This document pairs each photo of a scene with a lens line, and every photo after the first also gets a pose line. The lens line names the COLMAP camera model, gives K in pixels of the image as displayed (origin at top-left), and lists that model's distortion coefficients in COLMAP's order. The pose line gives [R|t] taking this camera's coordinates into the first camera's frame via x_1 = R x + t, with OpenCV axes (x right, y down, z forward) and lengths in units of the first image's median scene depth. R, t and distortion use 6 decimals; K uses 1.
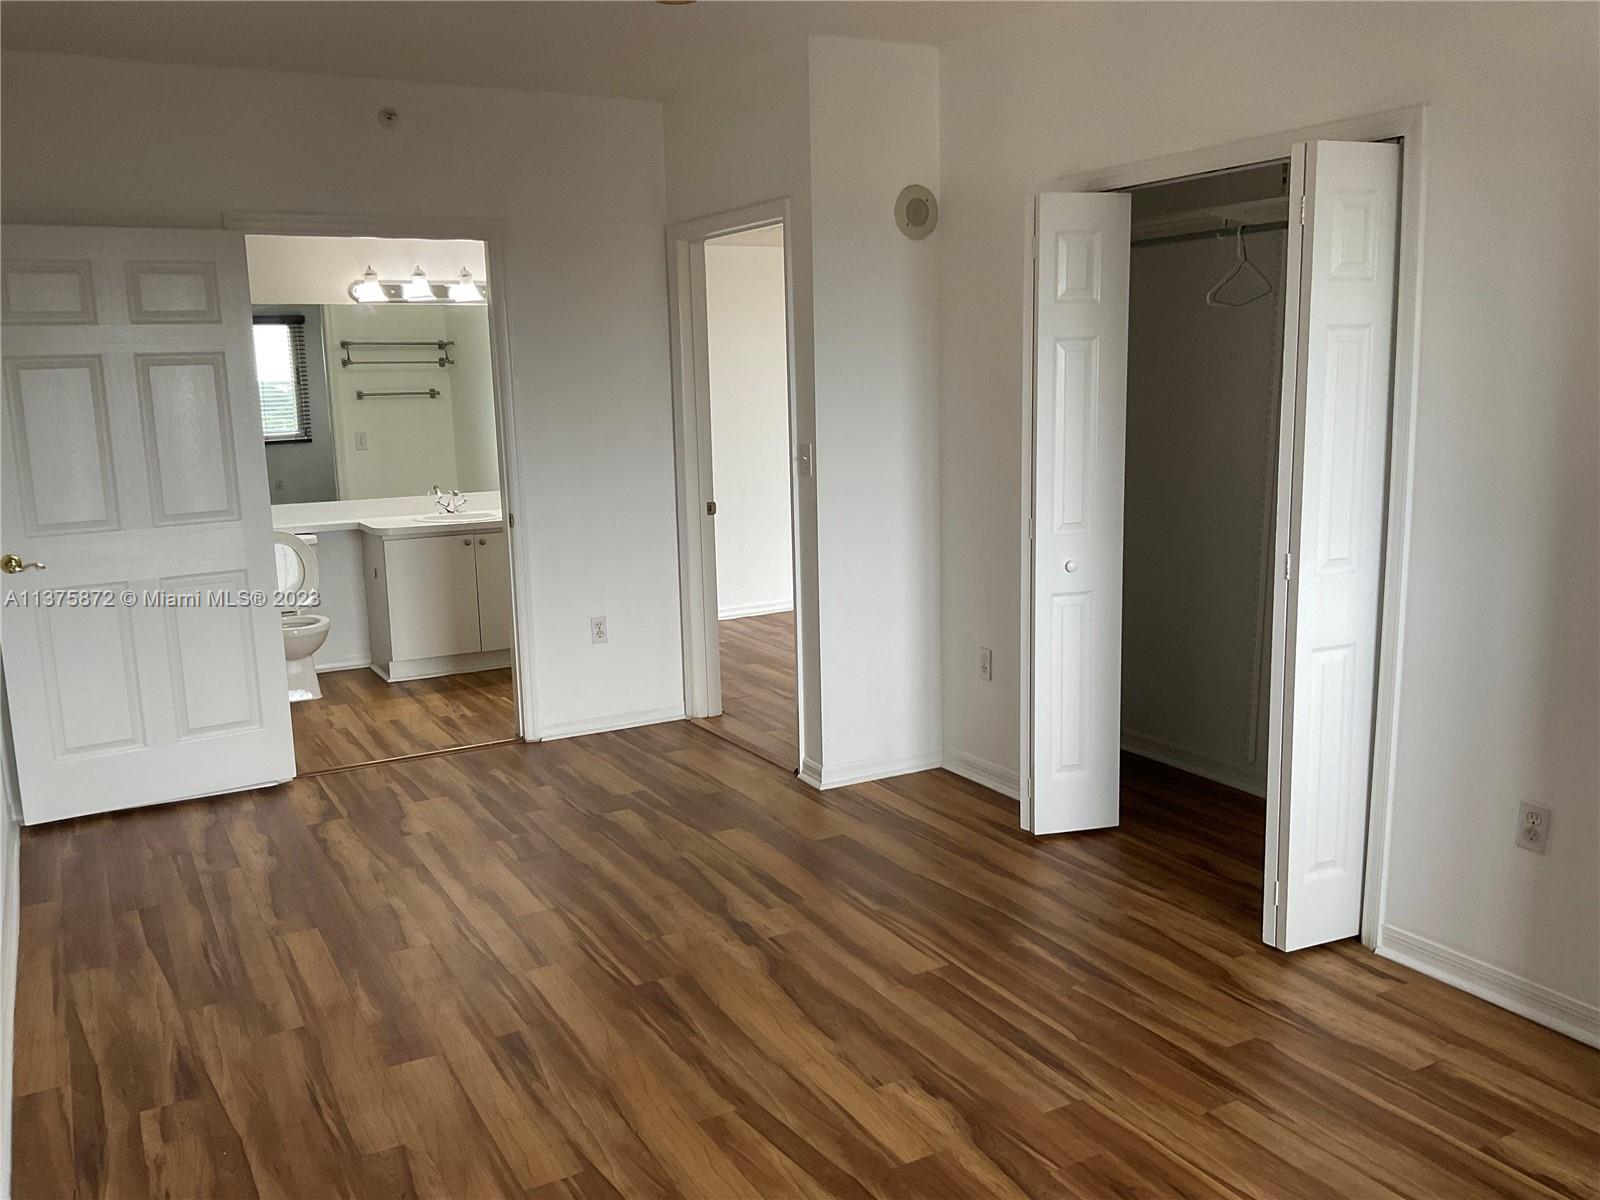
lens RADIAL K [[1324.2, 0, 782.2], [0, 1324.2, 585.4], [0, 0, 1]] dist [0.037547, -0.096174]
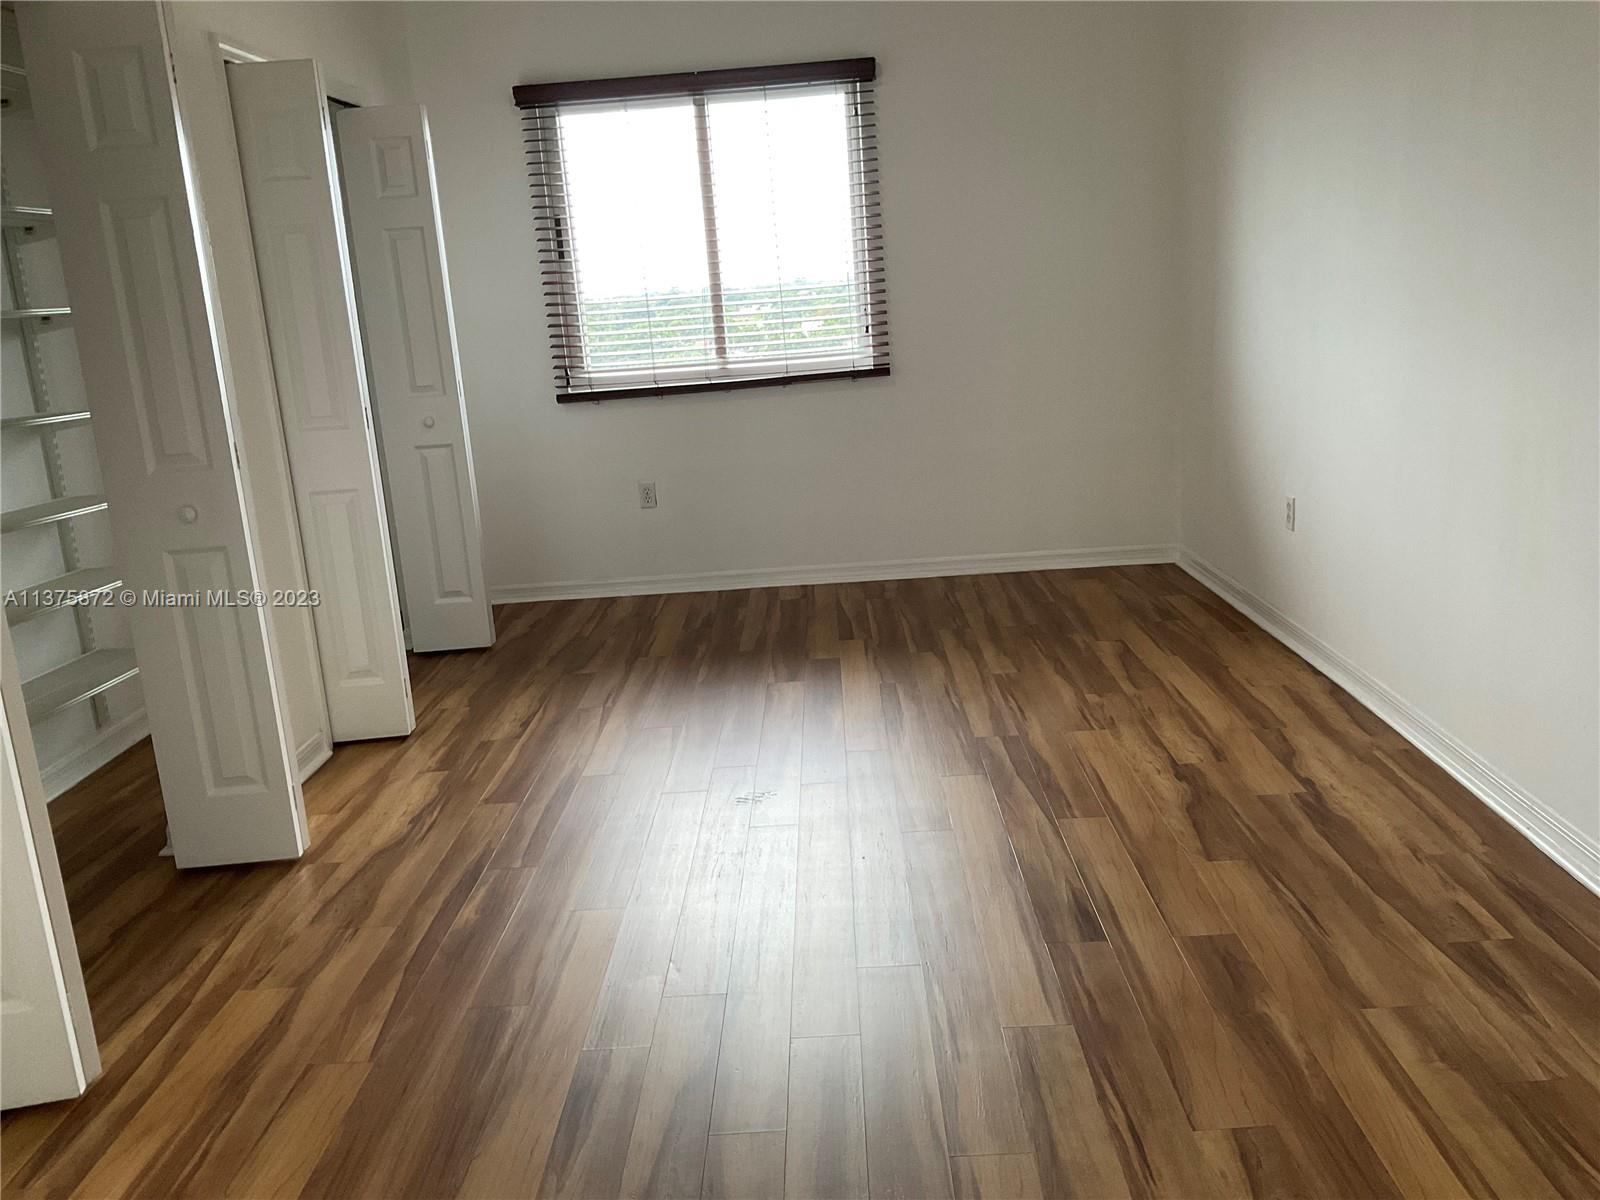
lens RADIAL K [[1320.4, 0, 791.8], [0, 1320.4, 603.5], [0, 0, 1]] dist [0.080173, -0.141111]
pose [[-0.863195, -0.033983, 0.503726, -0.453673], [0.172528, 0.917813, 0.357566, -0.194844], [-0.474477, 0.395556, -0.786389, 1.650024]]
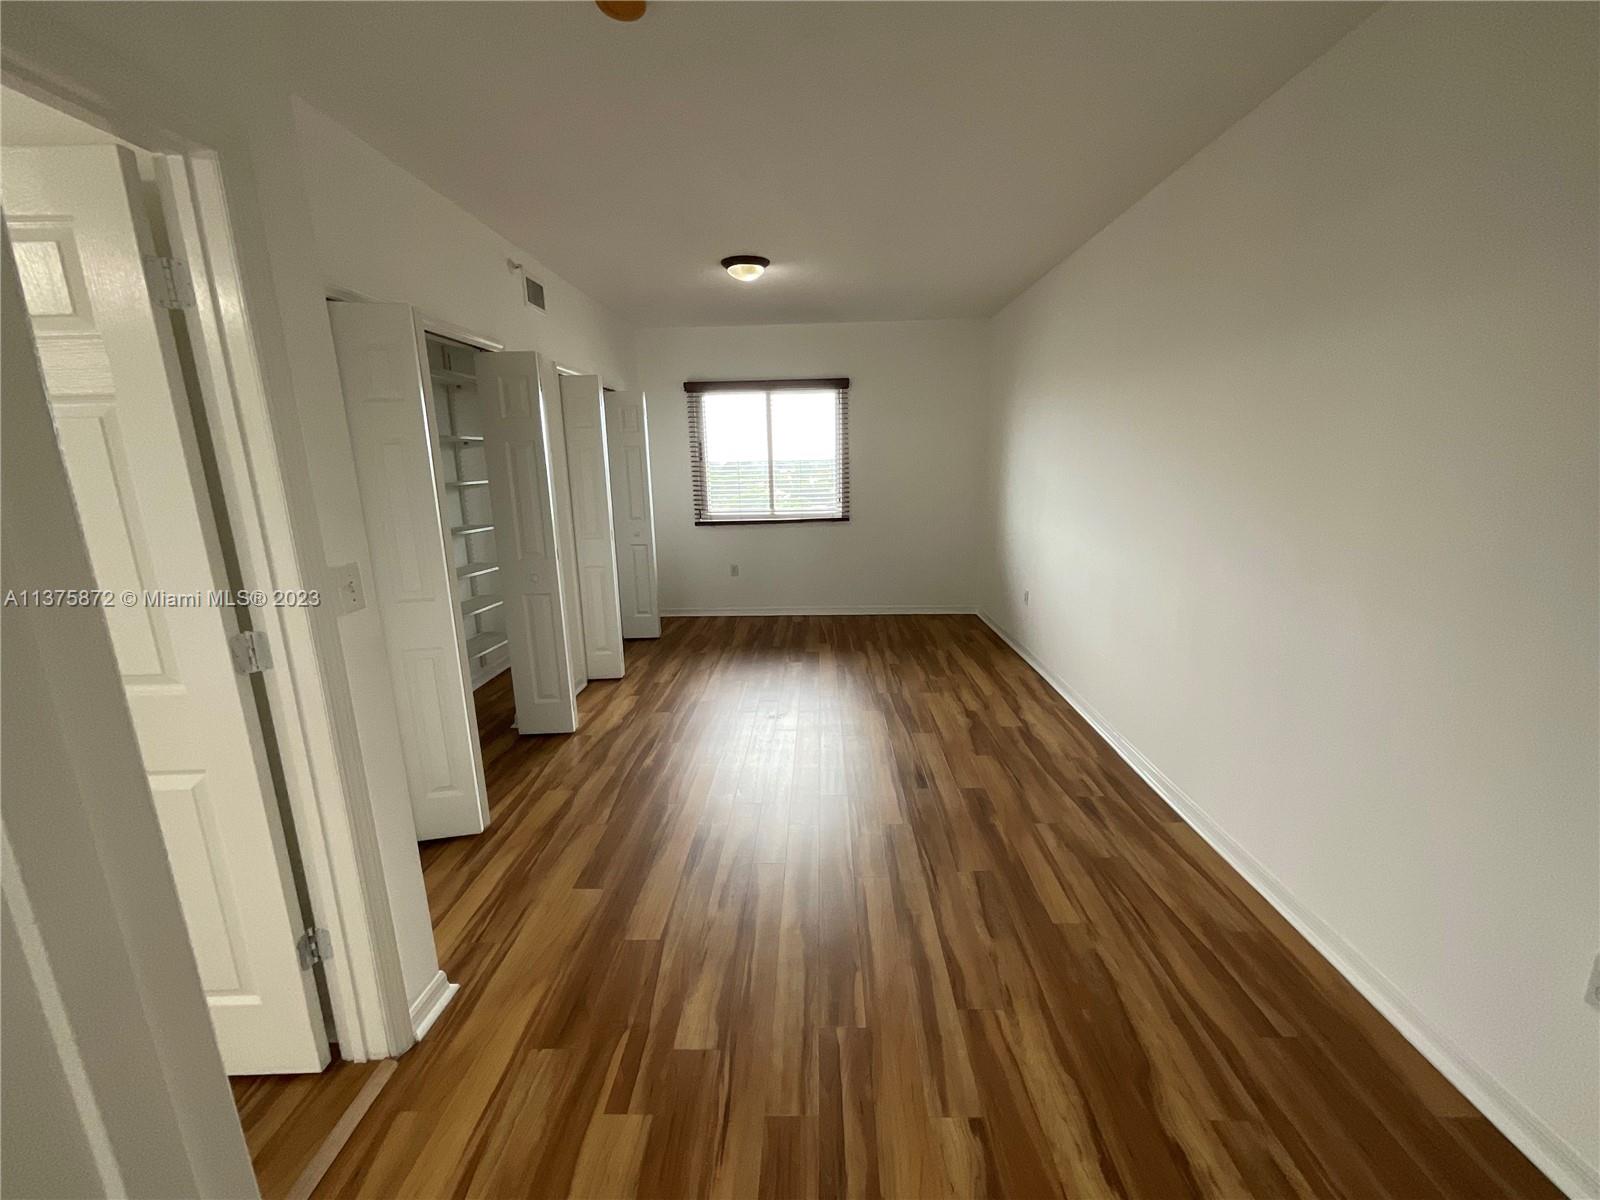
lens RADIAL K [[646.4, 0, 801.5], [0, 646.4, 601.1], [0, 0, 1]] dist [0.001821, 0.000001]
pose [[-0.863110, -0.069206, 0.500252, -0.499265], [0.121835, 0.932773, 0.339249, -0.256400], [-0.490099, 0.353757, -0.796654, 1.717689]]
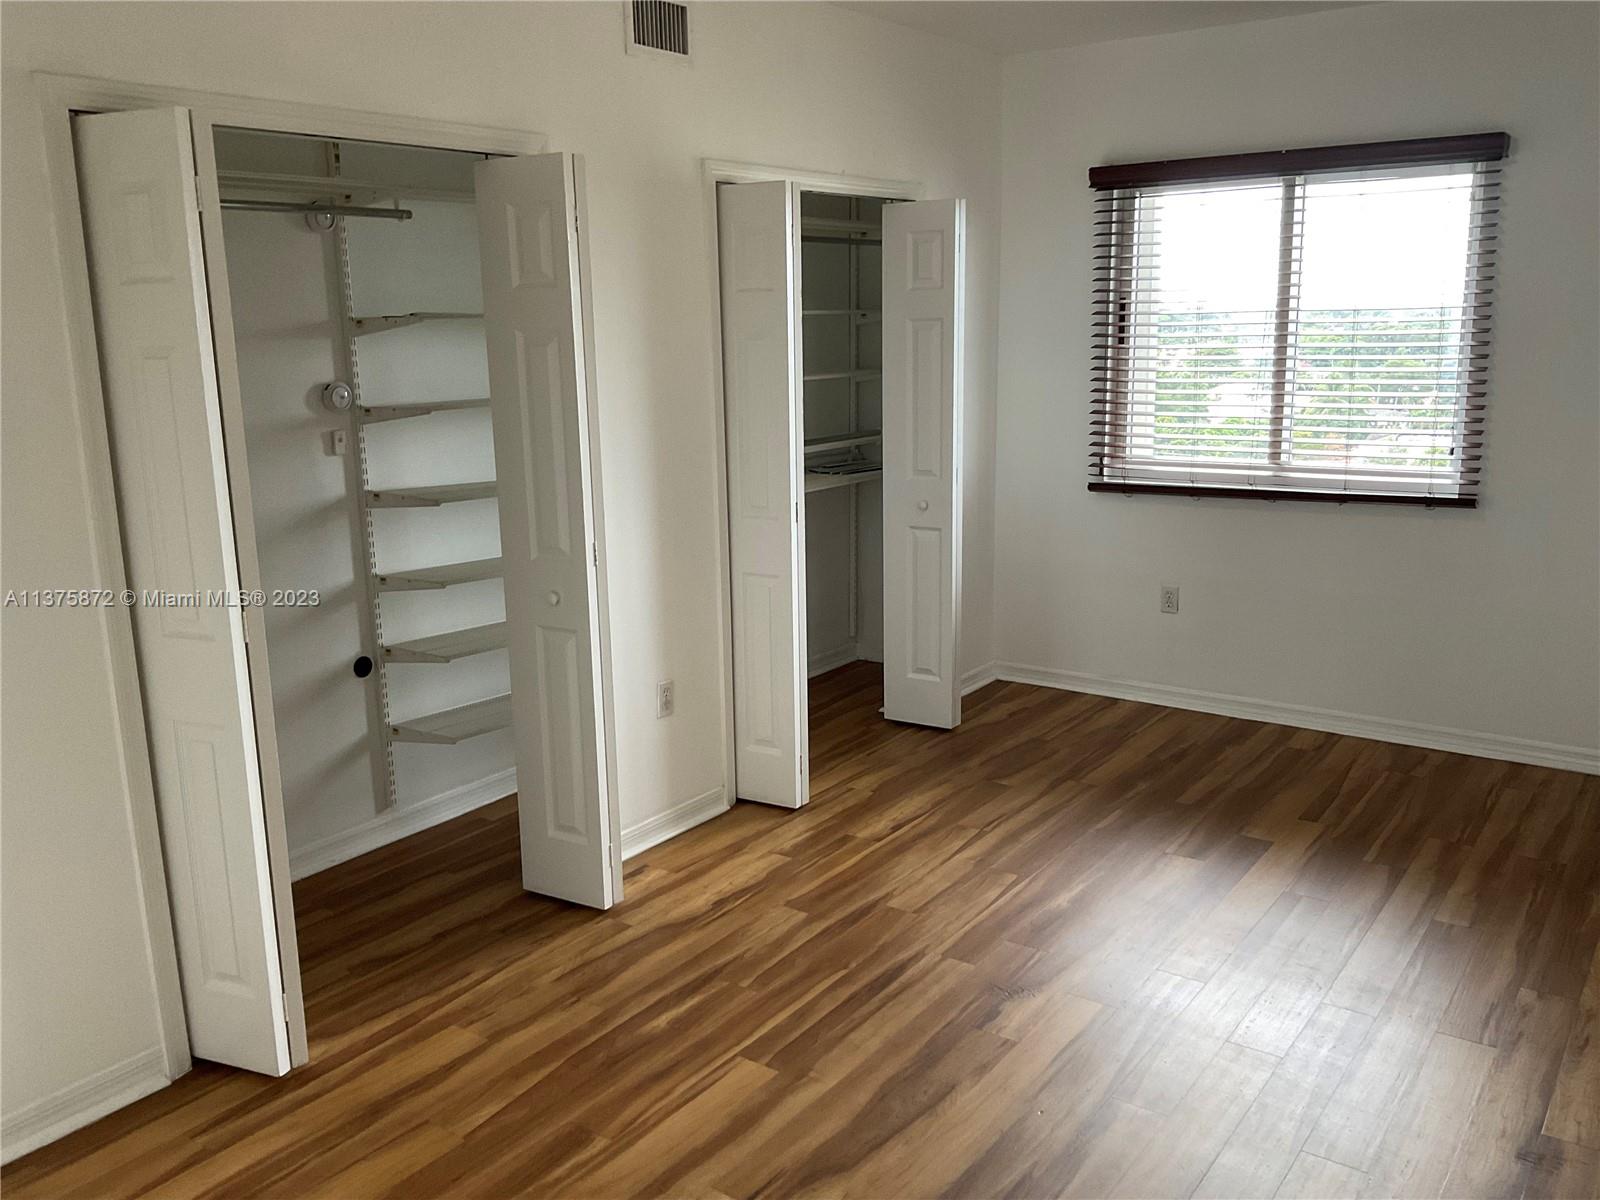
lens RADIAL K [[1320.4, 0, 791.8], [0, 1320.4, 603.5], [0, 0, 1]] dist [0.080173, -0.141111]
pose [[-0.427799, -0.159187, 0.889746, -0.664129], [0.178742, 0.950031, 0.255914, -0.229202], [-0.886024, 0.268515, -0.377969, 1.313873]]
